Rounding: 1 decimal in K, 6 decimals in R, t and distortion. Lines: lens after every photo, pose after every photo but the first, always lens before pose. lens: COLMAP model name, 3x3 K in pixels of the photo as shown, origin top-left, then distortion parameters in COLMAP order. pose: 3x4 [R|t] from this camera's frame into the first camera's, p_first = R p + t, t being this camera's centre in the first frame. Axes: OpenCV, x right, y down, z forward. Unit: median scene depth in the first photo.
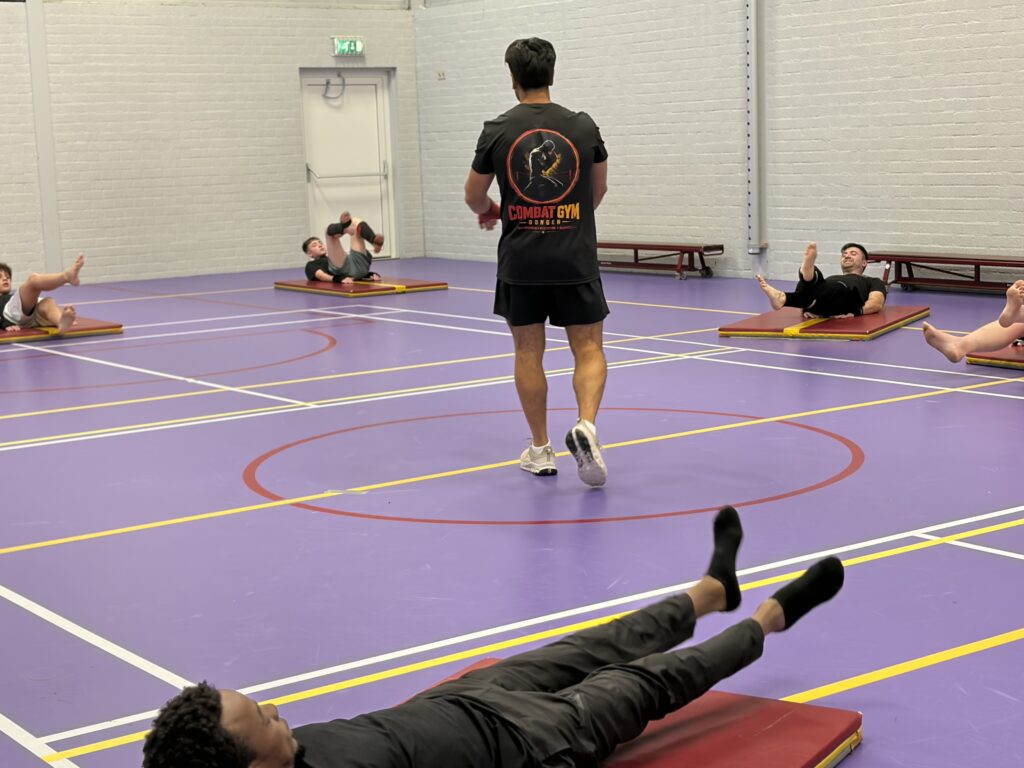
lens RADIAL K [[1829.2, 0, 505.2], [0, 1829.2, 378.2], [0, 0, 1]] dist [0.155281, 0.000000]
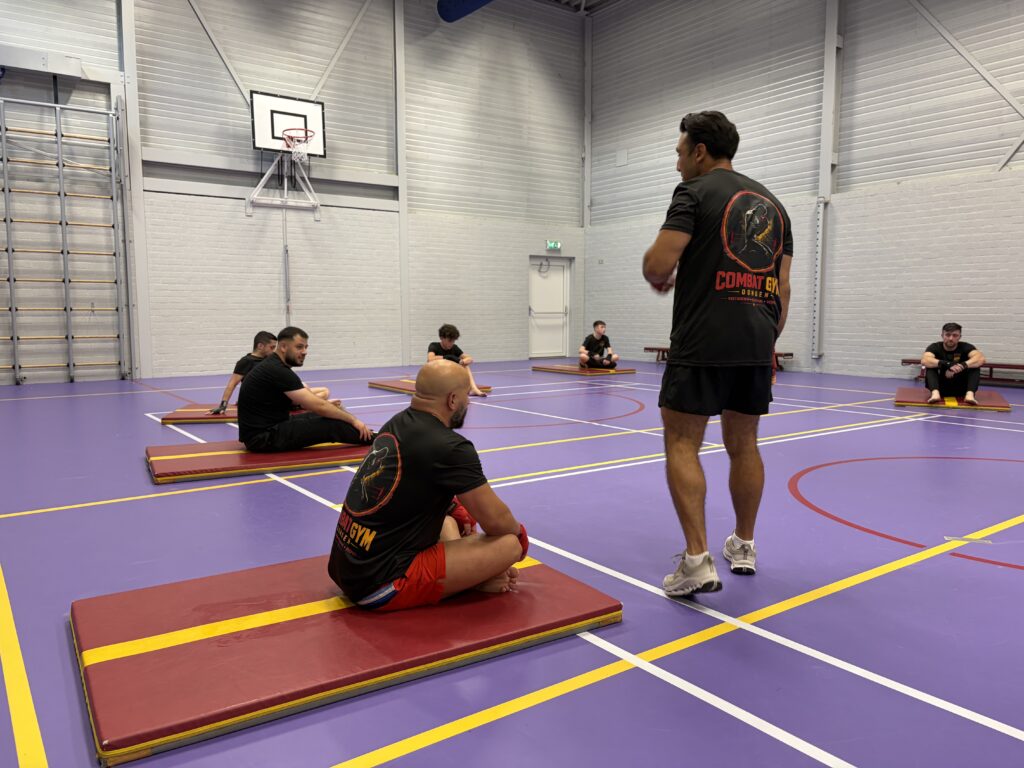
lens RADIAL K [[784.5, 0, 501.4], [0, 784.5, 388.2], [0, 0, 1]] dist [0.045267, -0.031695]
pose [[0.999533, 0.028722, 0.010480, -0.175201], [-0.028318, 0.998921, -0.036802, -0.002802], [-0.011525, 0.036488, 0.999268, 0.246200]]
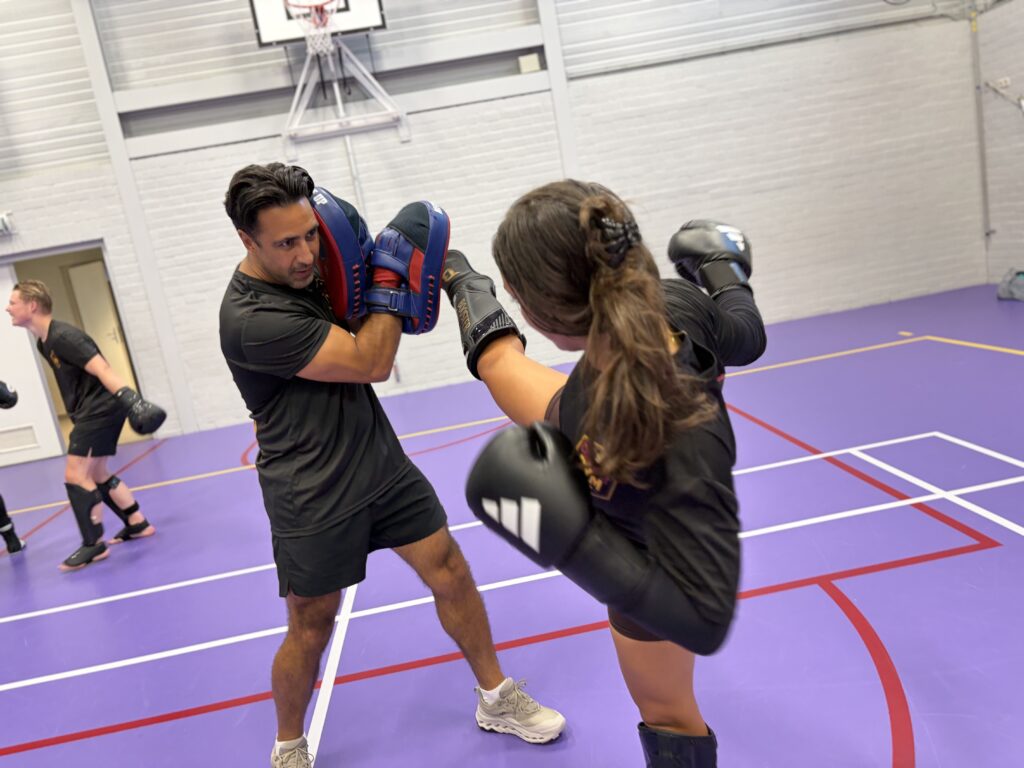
lens RADIAL K [[784.5, 0, 508.1], [0, 784.5, 376.4], [0, 0, 1]] dist [0.045267, -0.031695]
pose [[0.855603, -0.018757, -0.517292, -0.073343], [0.073769, 0.993561, 0.085988, -0.082299], [0.512349, -0.111731, 0.851478, 0.606303]]
